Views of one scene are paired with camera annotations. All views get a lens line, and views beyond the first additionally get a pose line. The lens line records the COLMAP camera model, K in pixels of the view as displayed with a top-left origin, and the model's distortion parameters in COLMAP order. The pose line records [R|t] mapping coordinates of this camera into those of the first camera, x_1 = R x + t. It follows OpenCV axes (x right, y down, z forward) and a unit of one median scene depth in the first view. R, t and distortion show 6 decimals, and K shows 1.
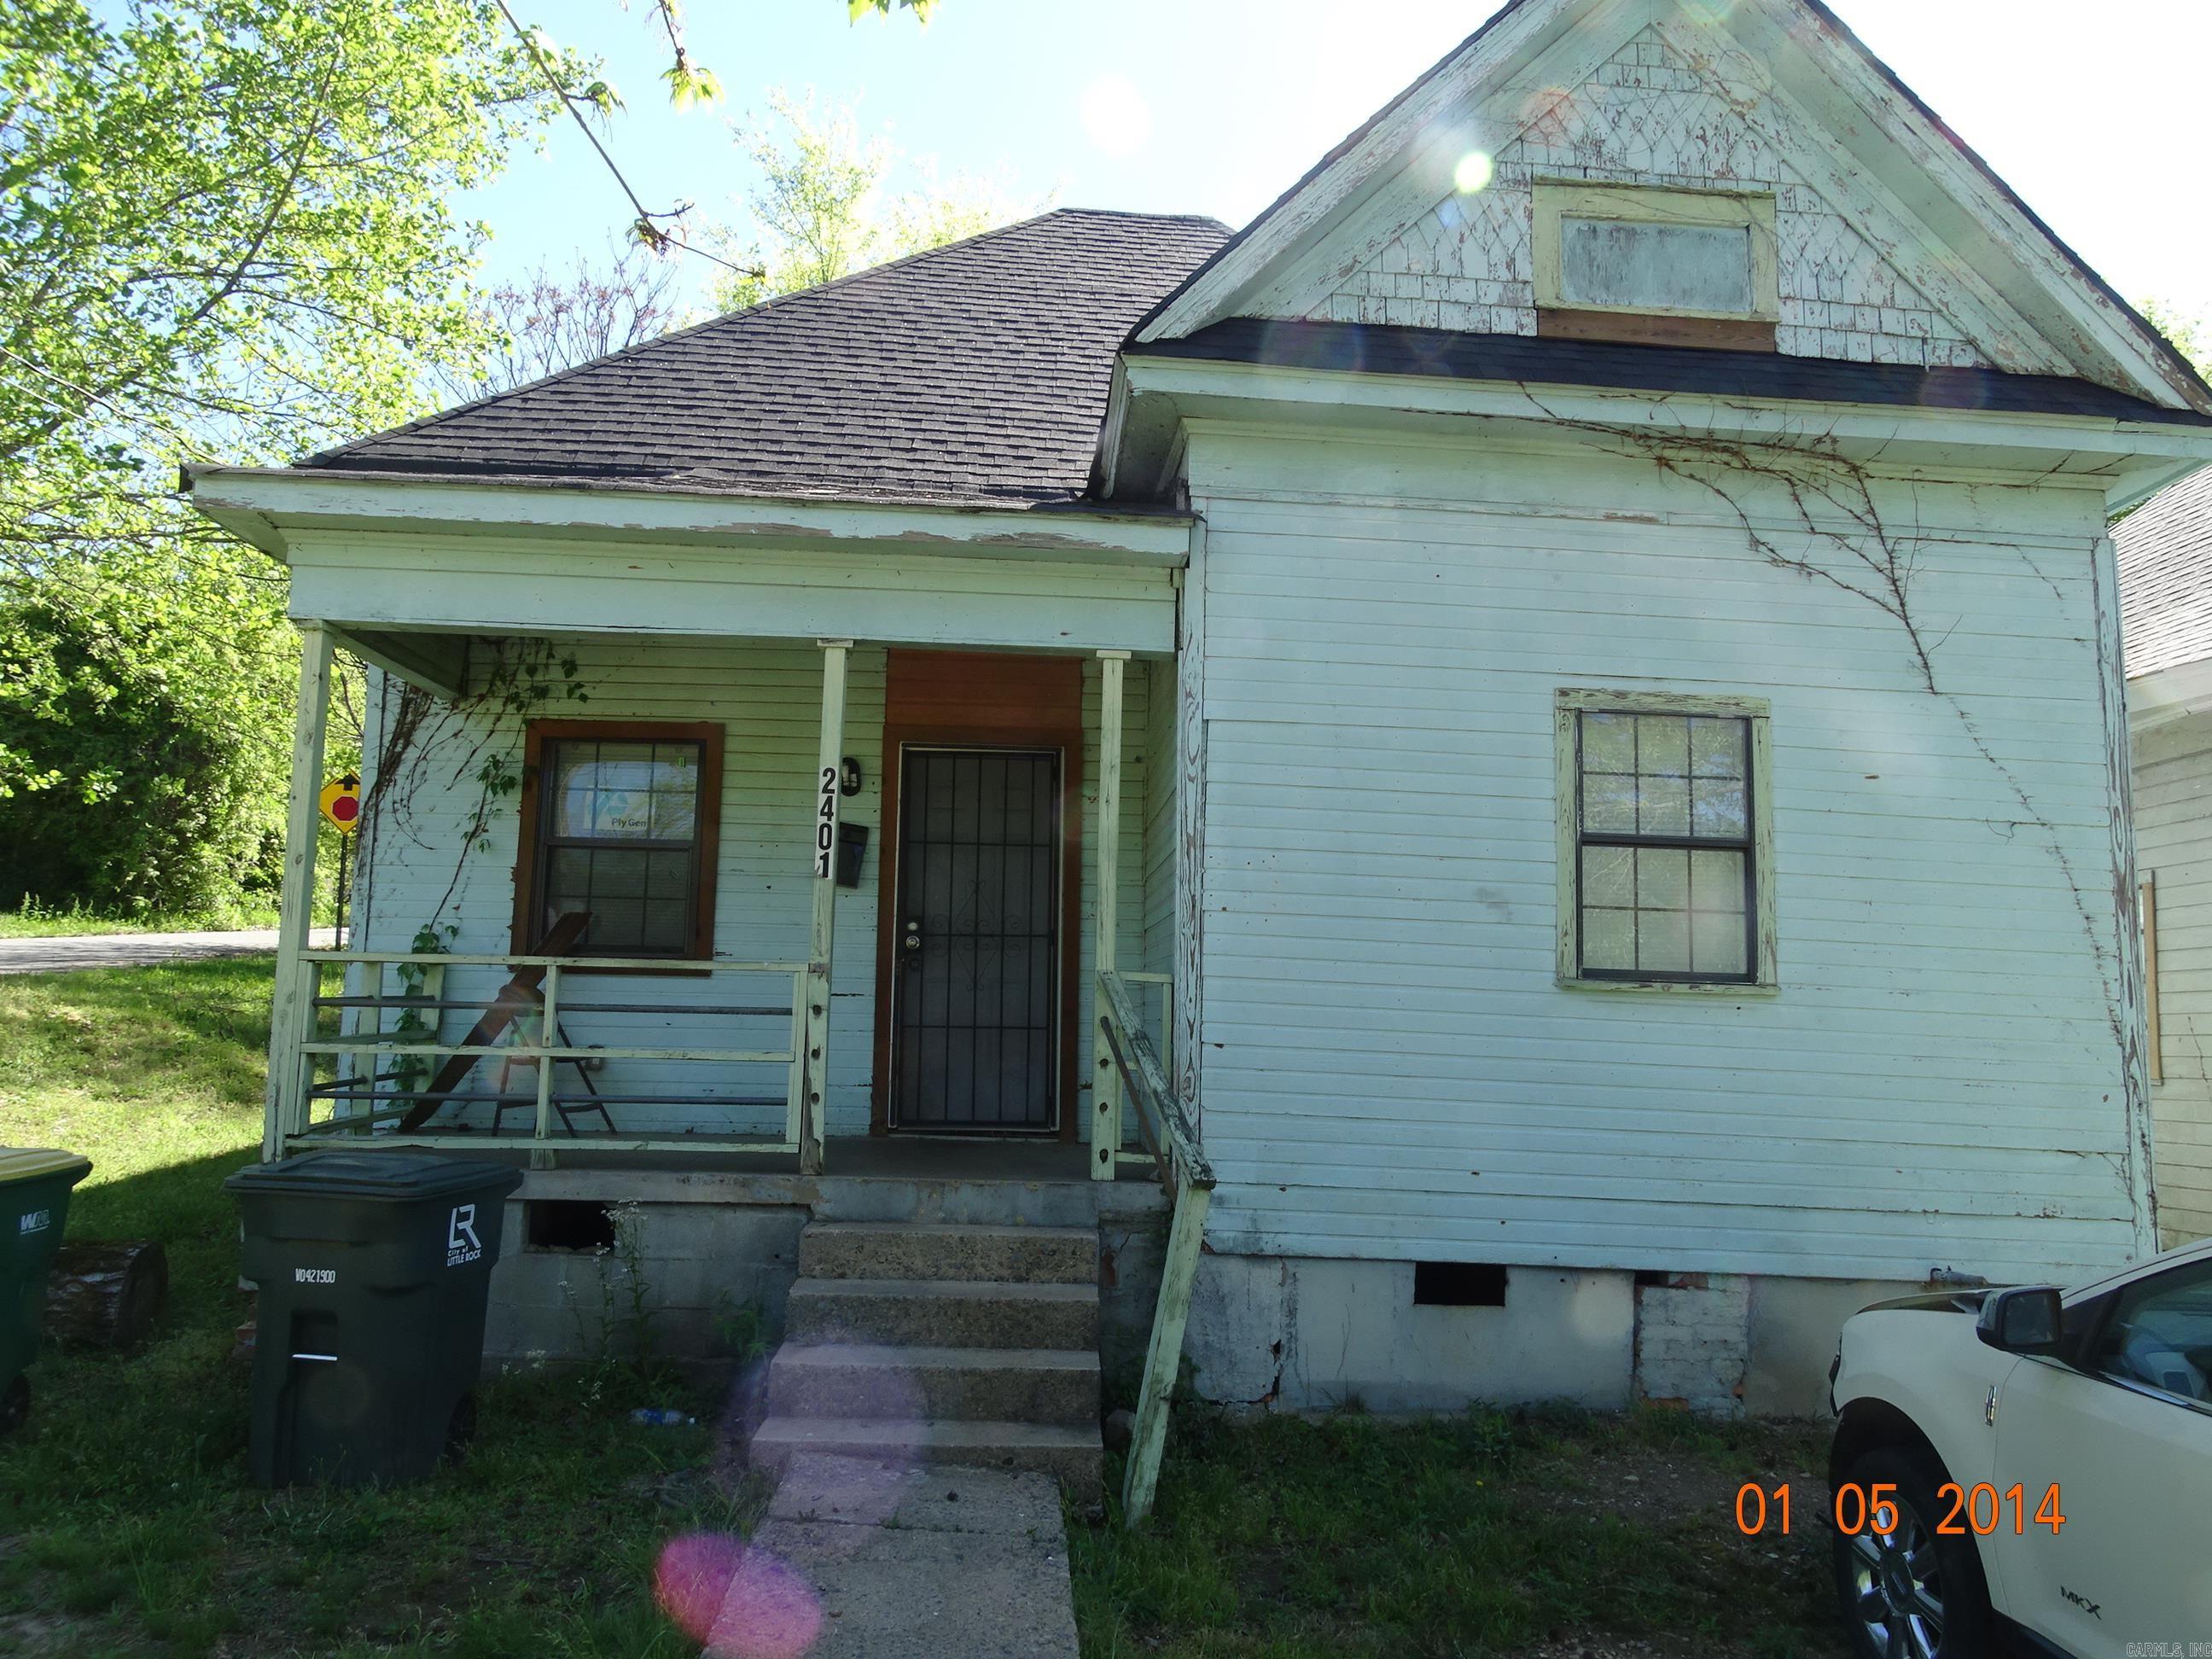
lens RADIAL K [[1591.4, 0, 1106.0], [0, 1591.4, 829.5], [0, 0, 1]] dist [-0.001039, 0.011065]
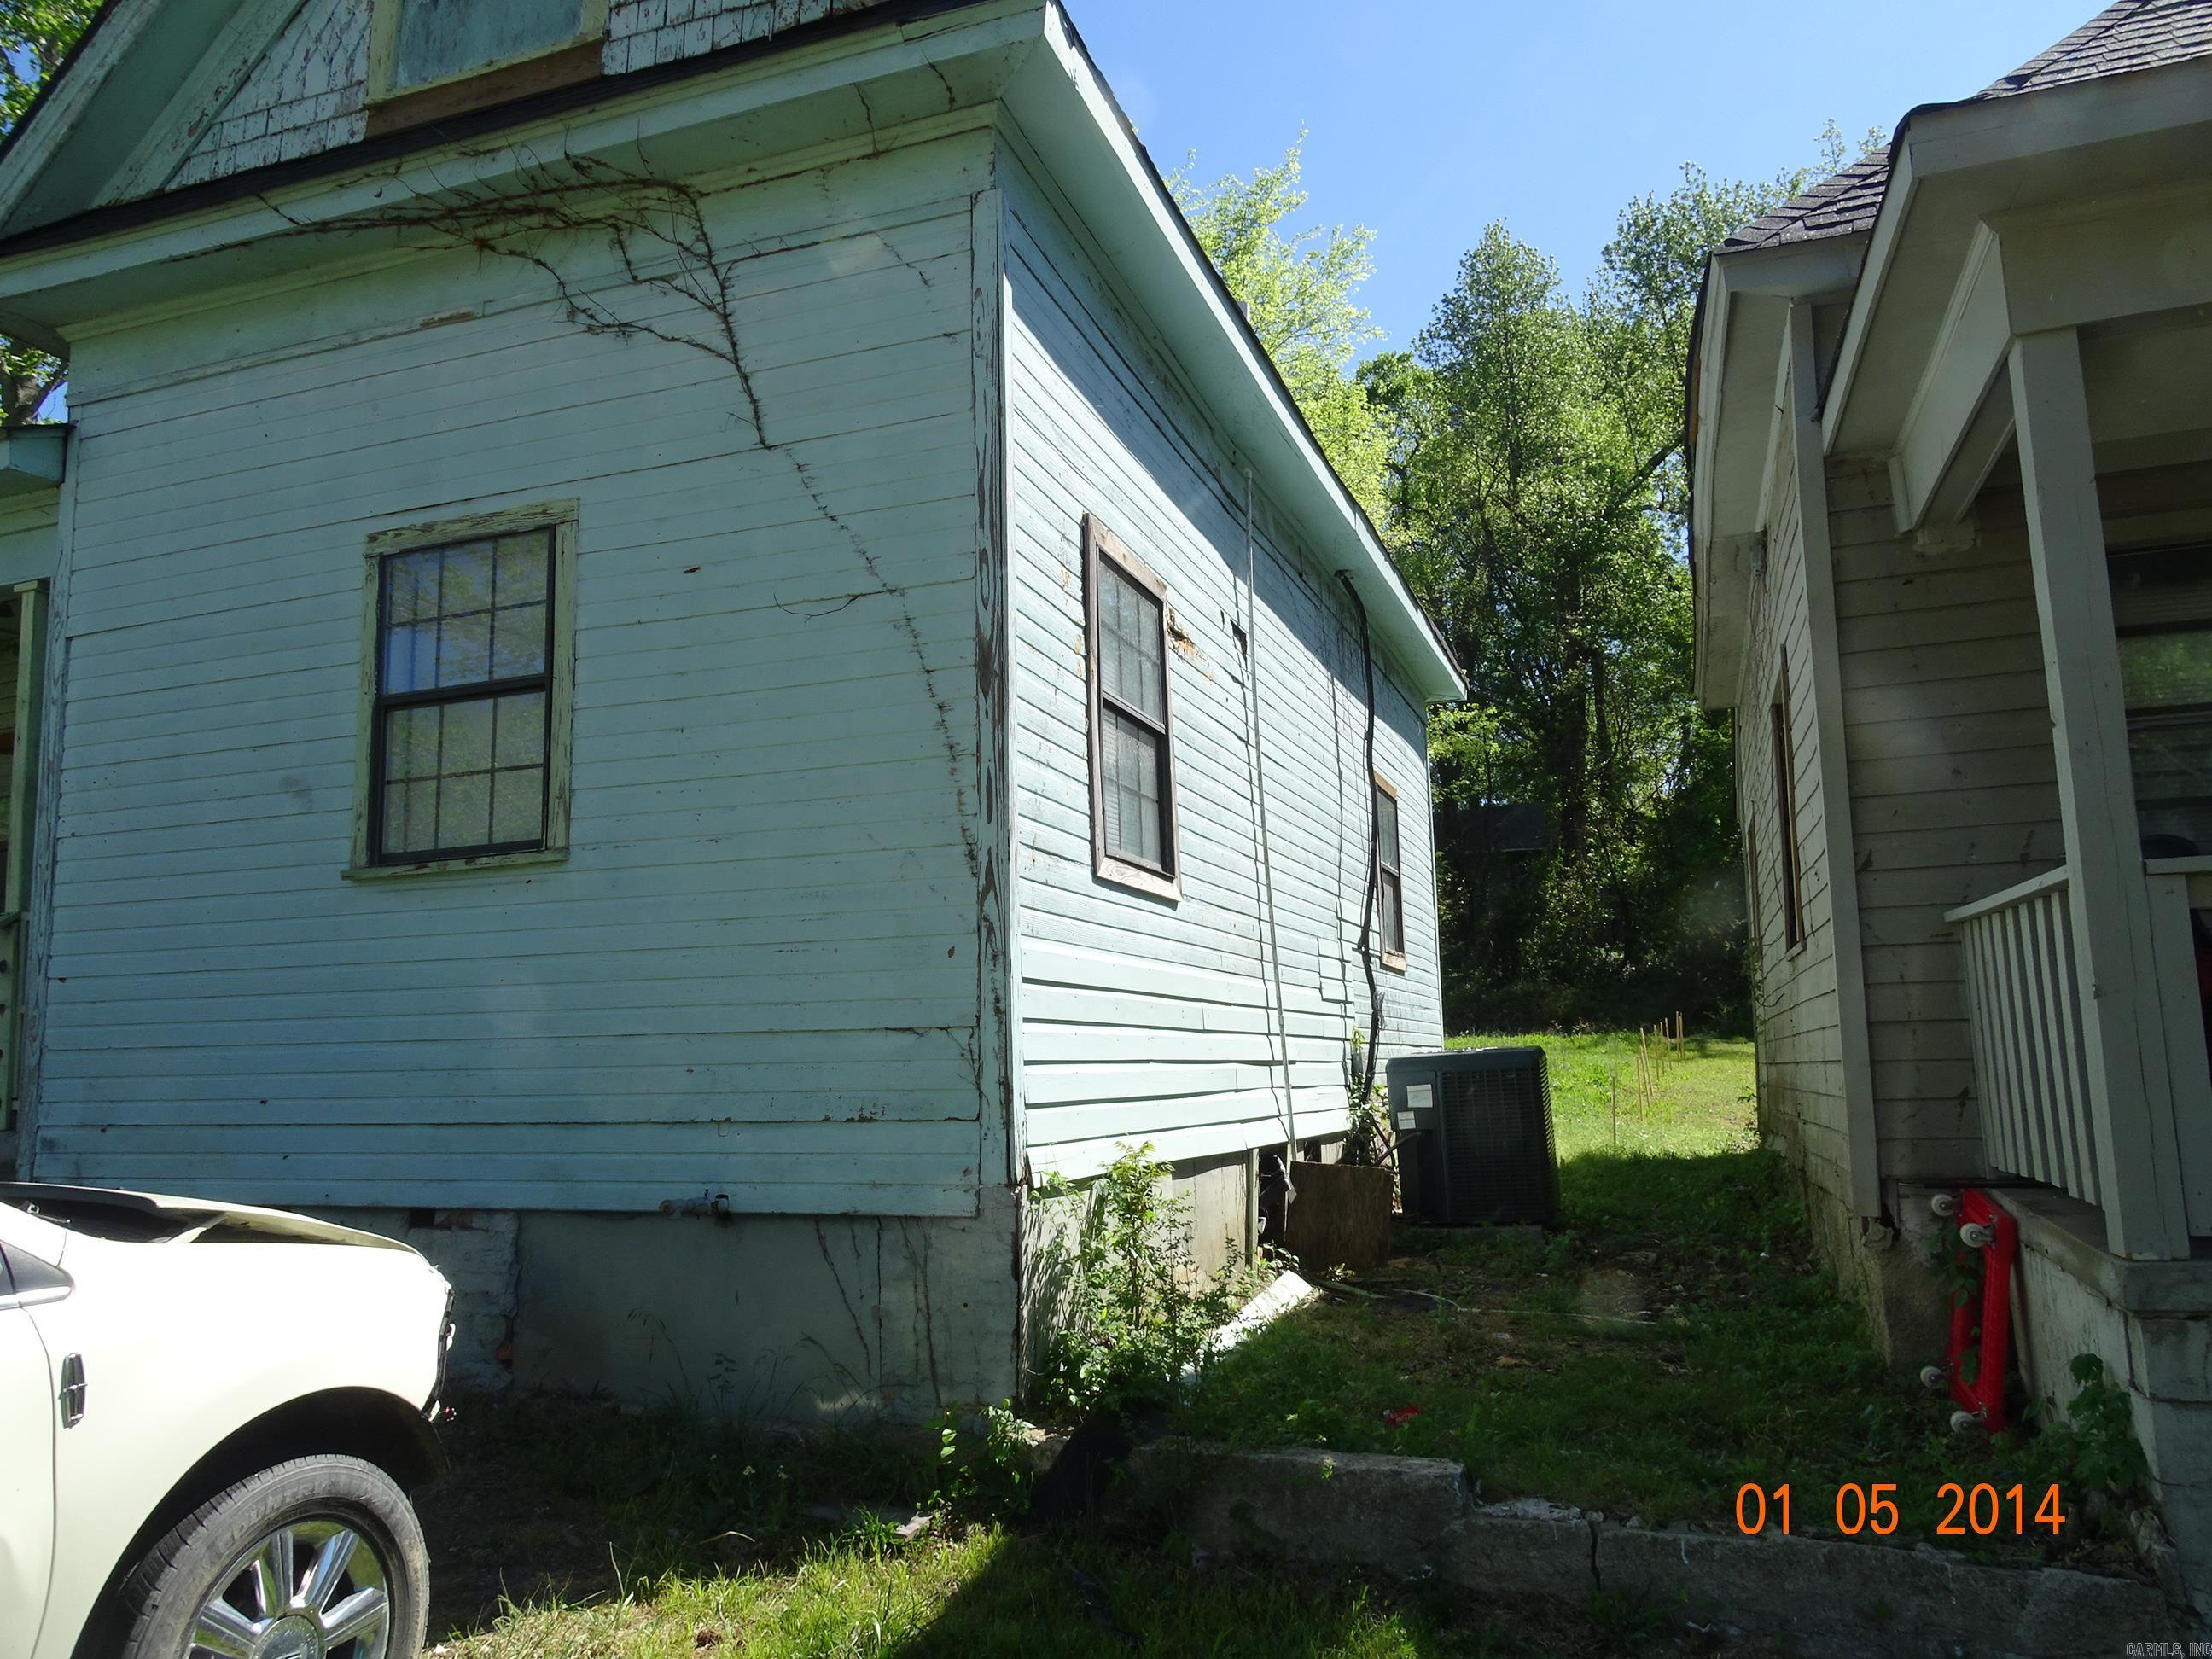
lens RADIAL K [[1591.4, 0, 1106.0], [0, 1591.4, 829.5], [0, 0, 1]] dist [-0.001039, 0.011065]
pose [[0.914973, -0.119516, -0.385408, 0.960659], [0.114563, 0.992768, -0.035881, 0.145648], [0.386909, -0.011323, 0.922048, 0.362014]]
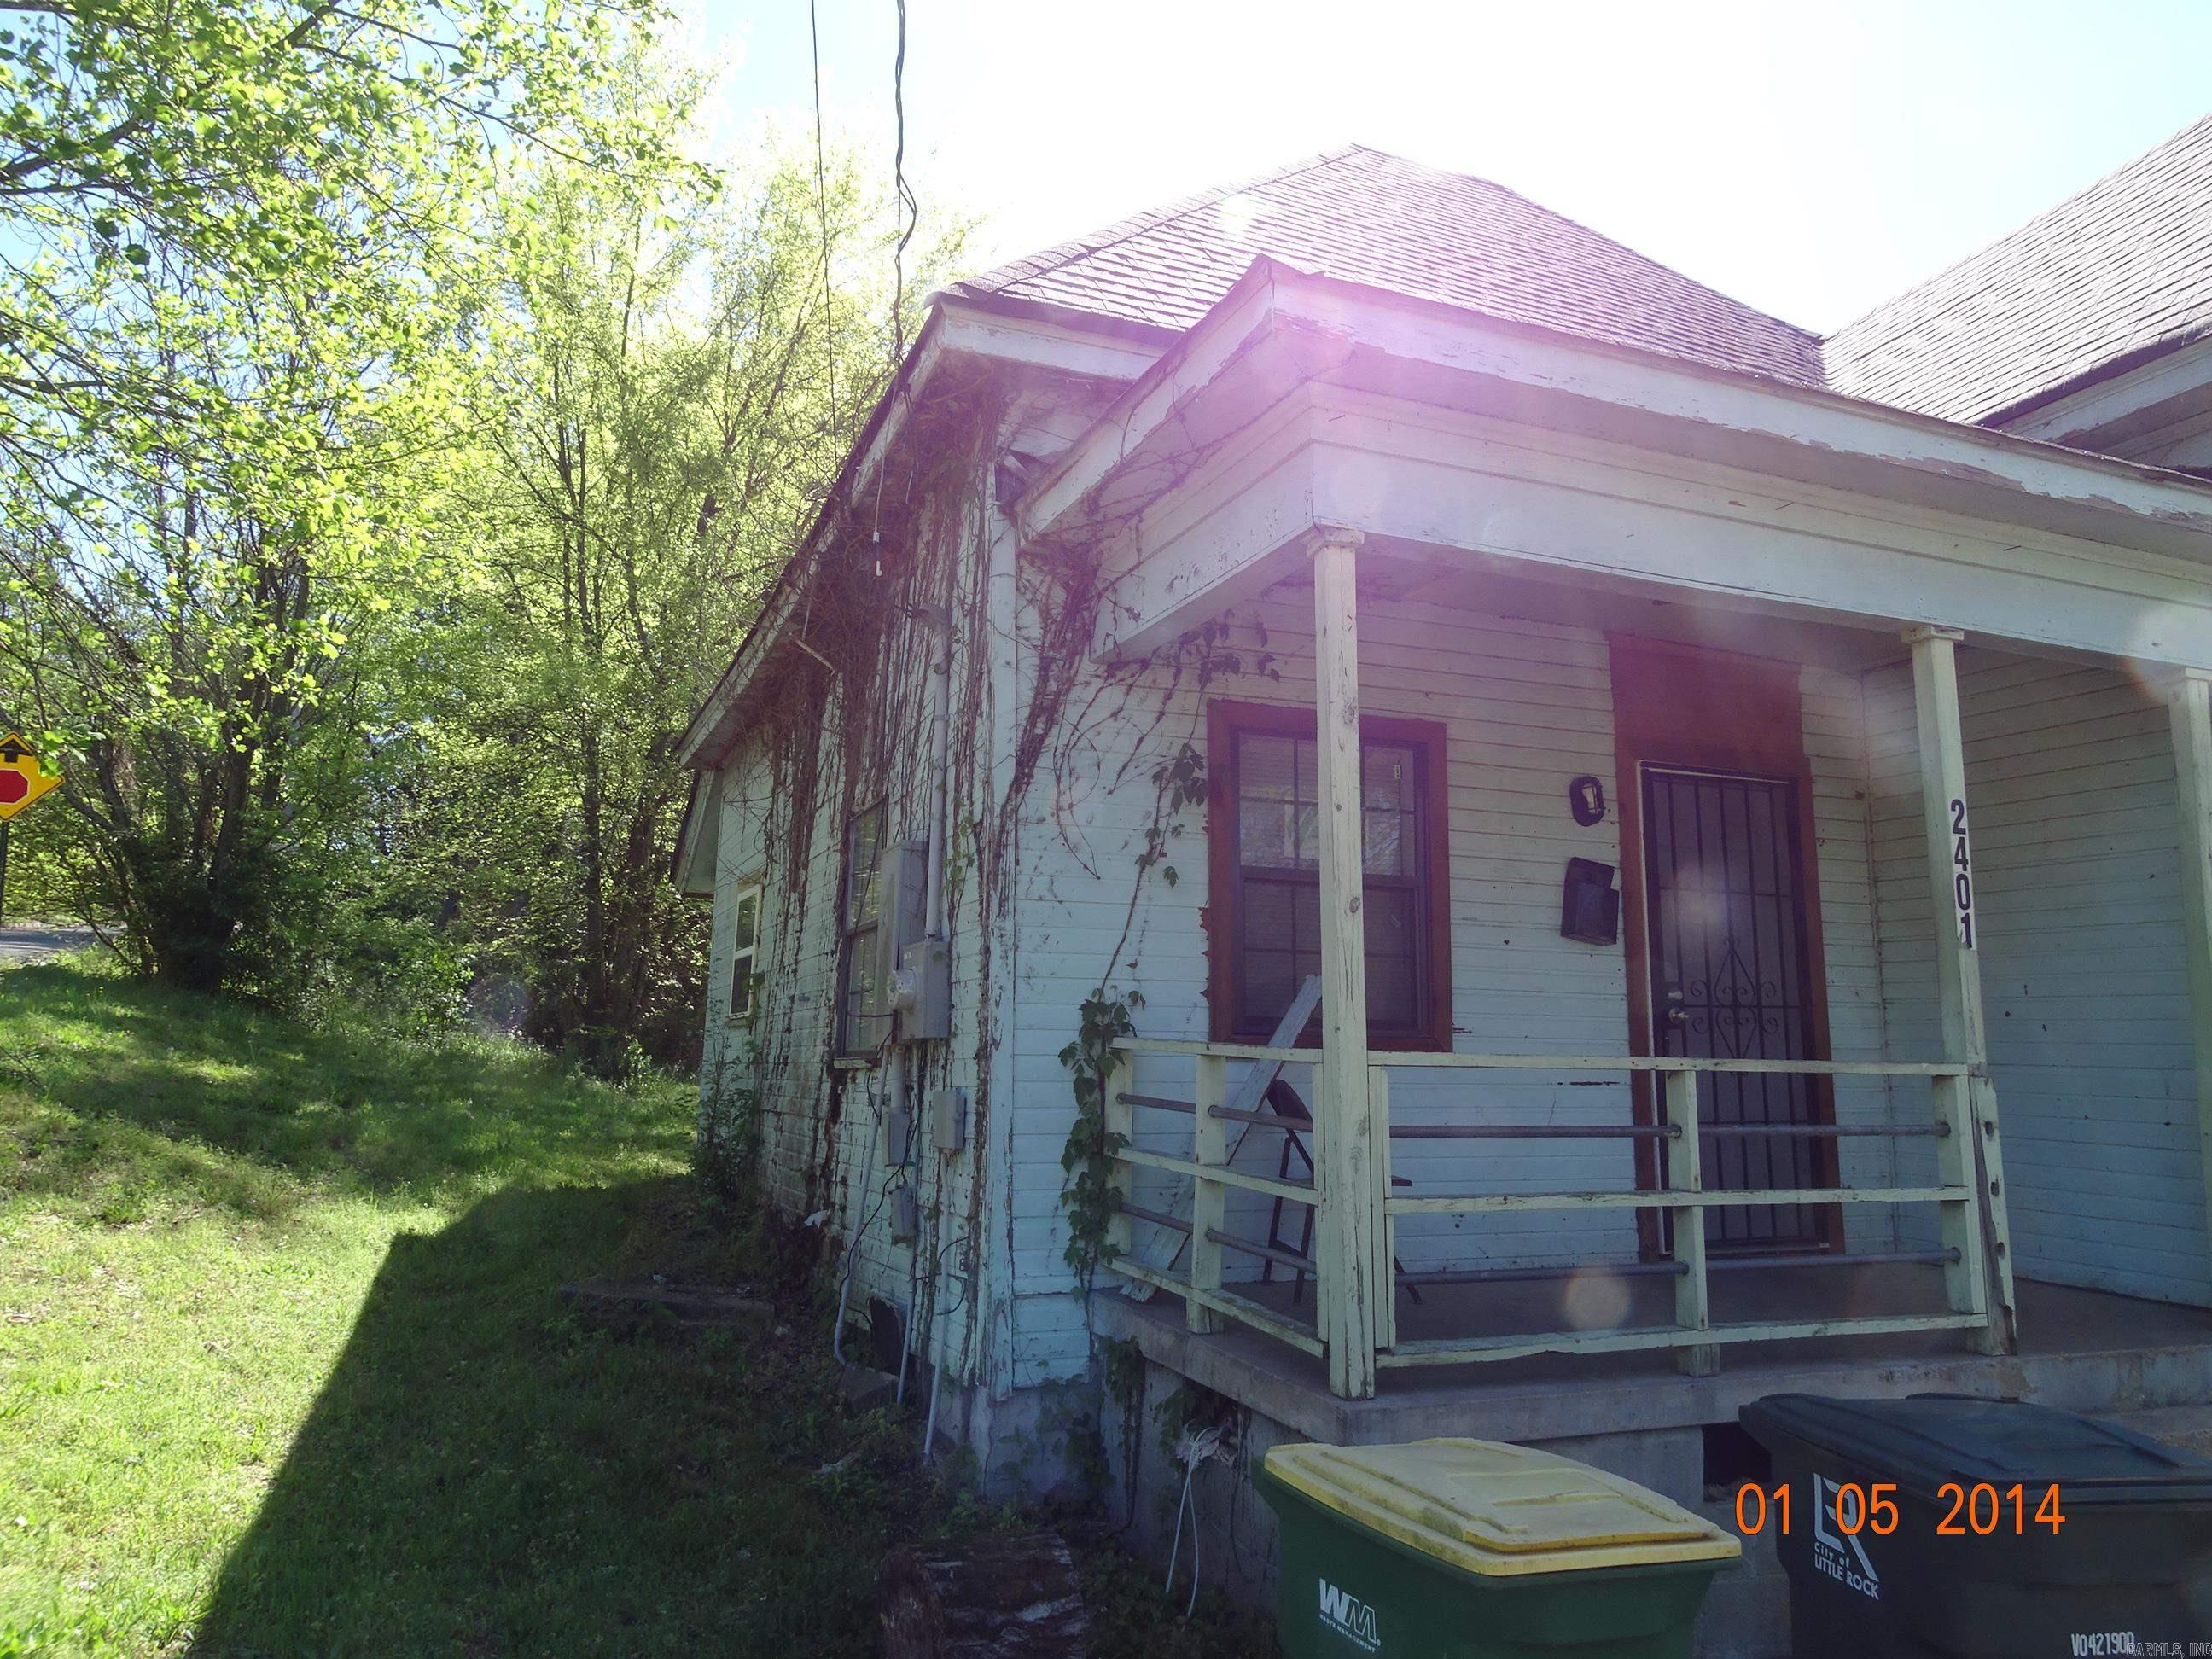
lens RADIAL K [[1591.4, 0, 1106.0], [0, 1591.4, 829.5], [0, 0, 1]] dist [-0.001039, 0.011065]
pose [[0.941435, 0.040075, 0.334806, -0.785564], [-0.037260, 0.999196, -0.014829, 0.001273], [-0.335131, 0.001485, 0.942170, 0.422150]]
